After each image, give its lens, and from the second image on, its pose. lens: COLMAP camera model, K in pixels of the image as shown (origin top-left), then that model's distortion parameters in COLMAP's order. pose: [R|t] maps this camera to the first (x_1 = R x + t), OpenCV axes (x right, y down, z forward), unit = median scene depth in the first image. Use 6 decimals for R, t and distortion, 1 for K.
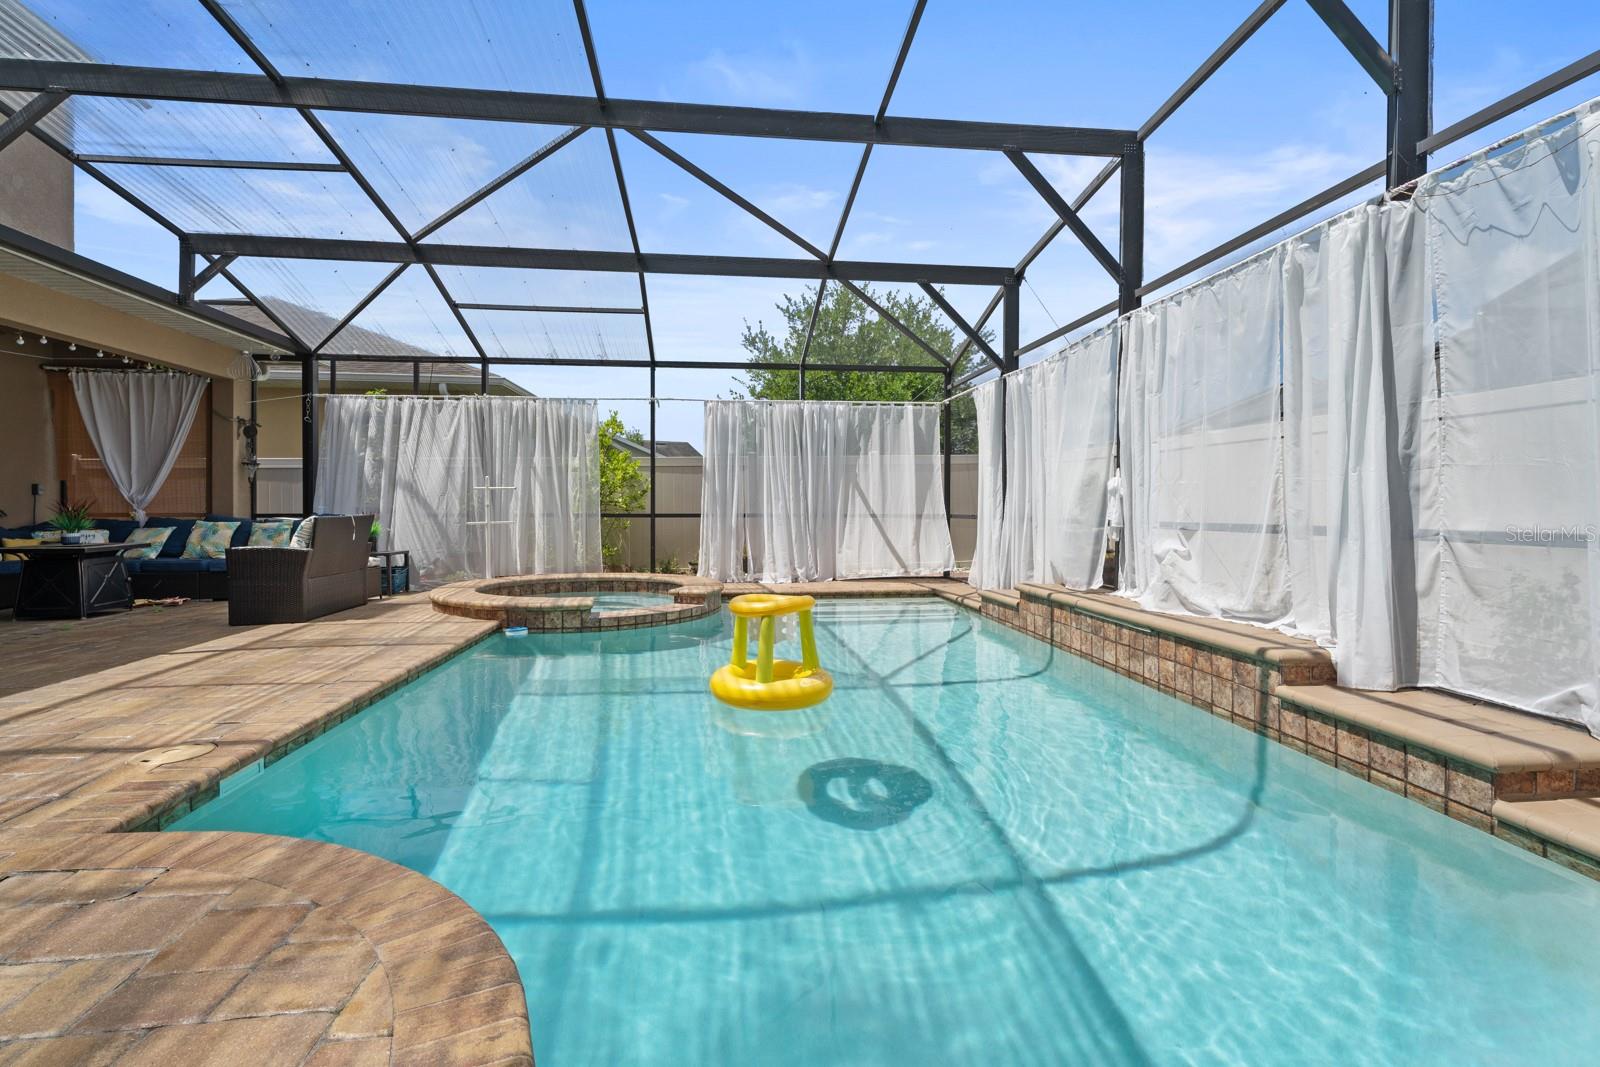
lens RADIAL K [[729.3, 0, 800.9], [0, 729.3, 519.2], [0, 0, 1]] dist [0.001118, 0.000994]
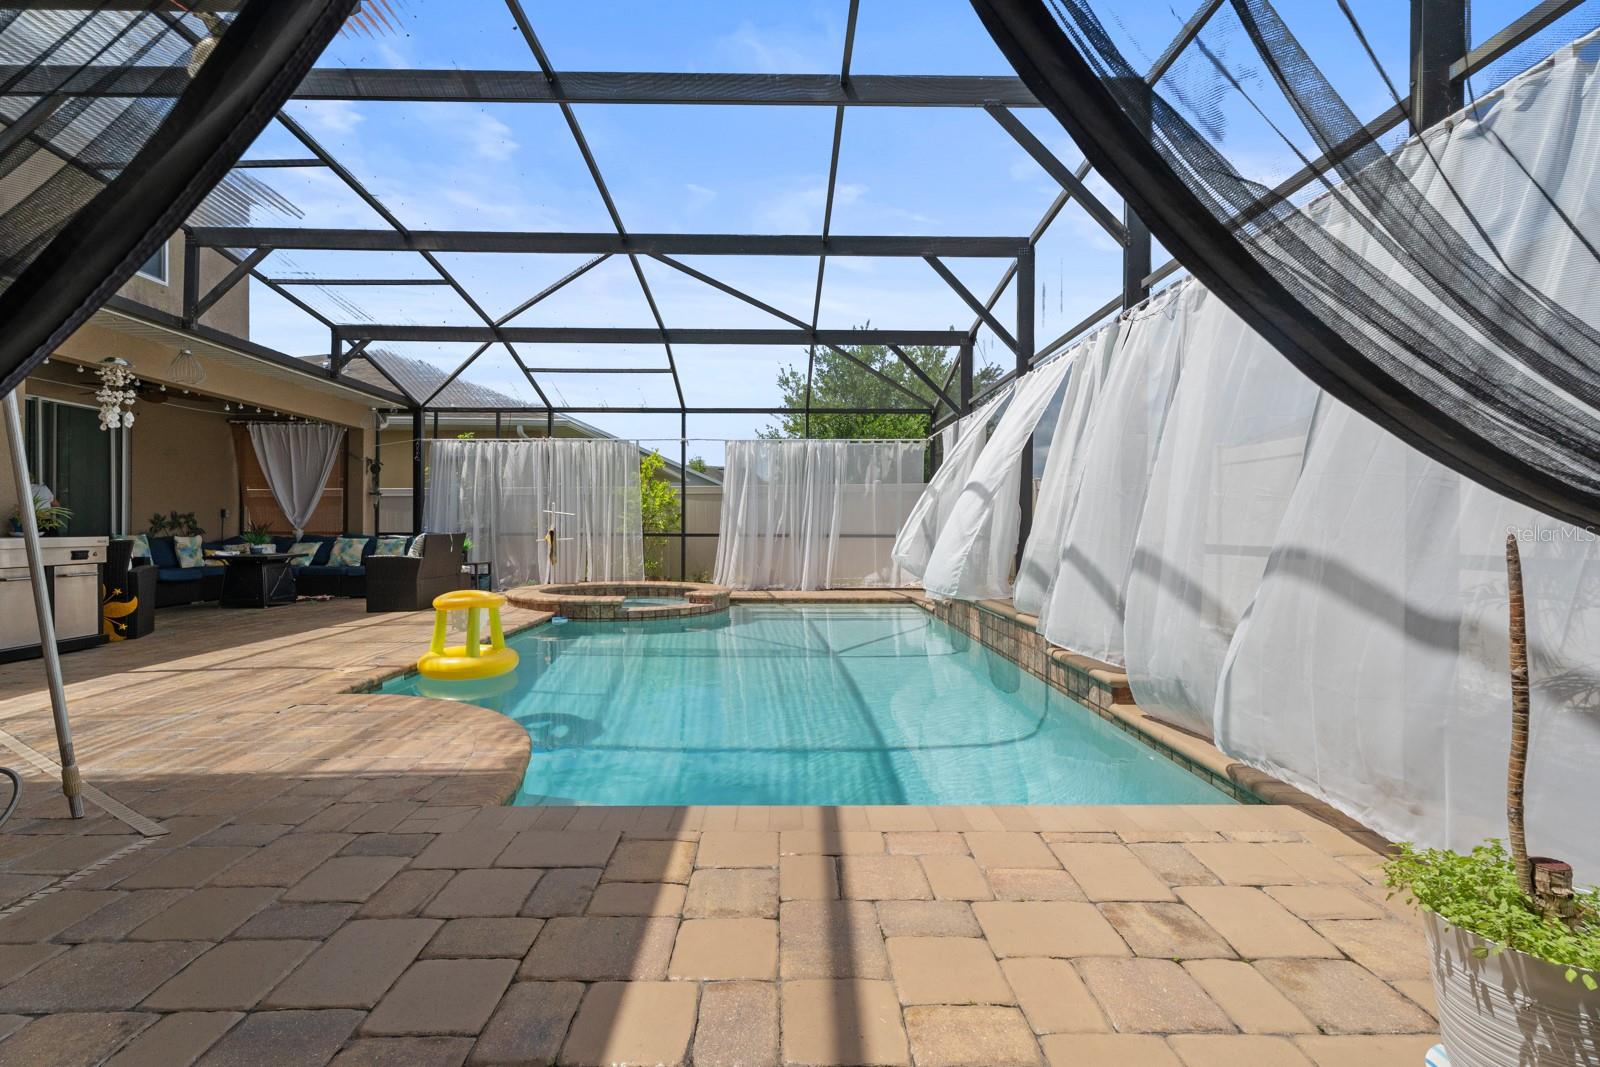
lens RADIAL K [[729.3, 0, 797.5], [0, 729.3, 541.4], [0, 0, 1]] dist [0.001118, 0.000994]
pose [[0.994858, 0.004221, -0.101189, 0.138737], [-0.004348, 0.999990, -0.001027, 0.007638], [0.101184, 0.001462, 0.994867, -0.241174]]
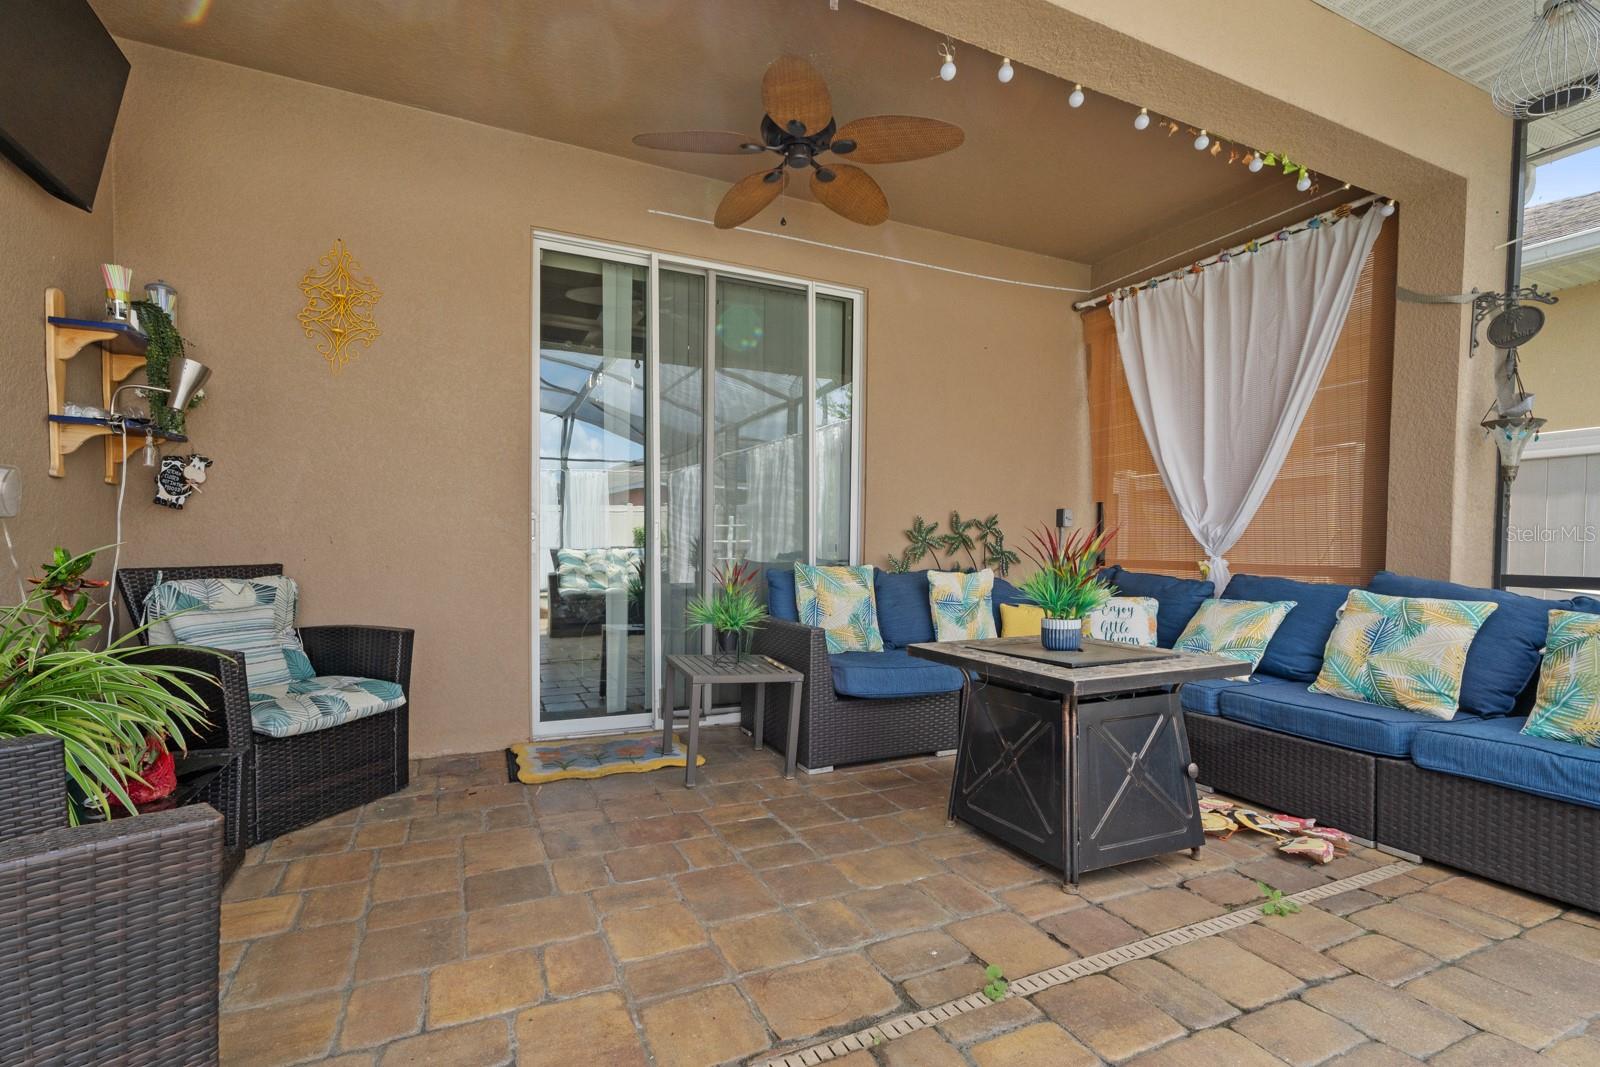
lens RADIAL K [[729.3, 0, 788.5], [0, 729.3, 541.1], [0, 0, 1]] dist [0.001118, 0.000994]
pose [[0.312109, 0.001207, -0.950046, -0.628825], [-0.031768, 0.999453, -0.009166, -0.011374], [0.949515, 0.033042, 0.311976, 0.683226]]
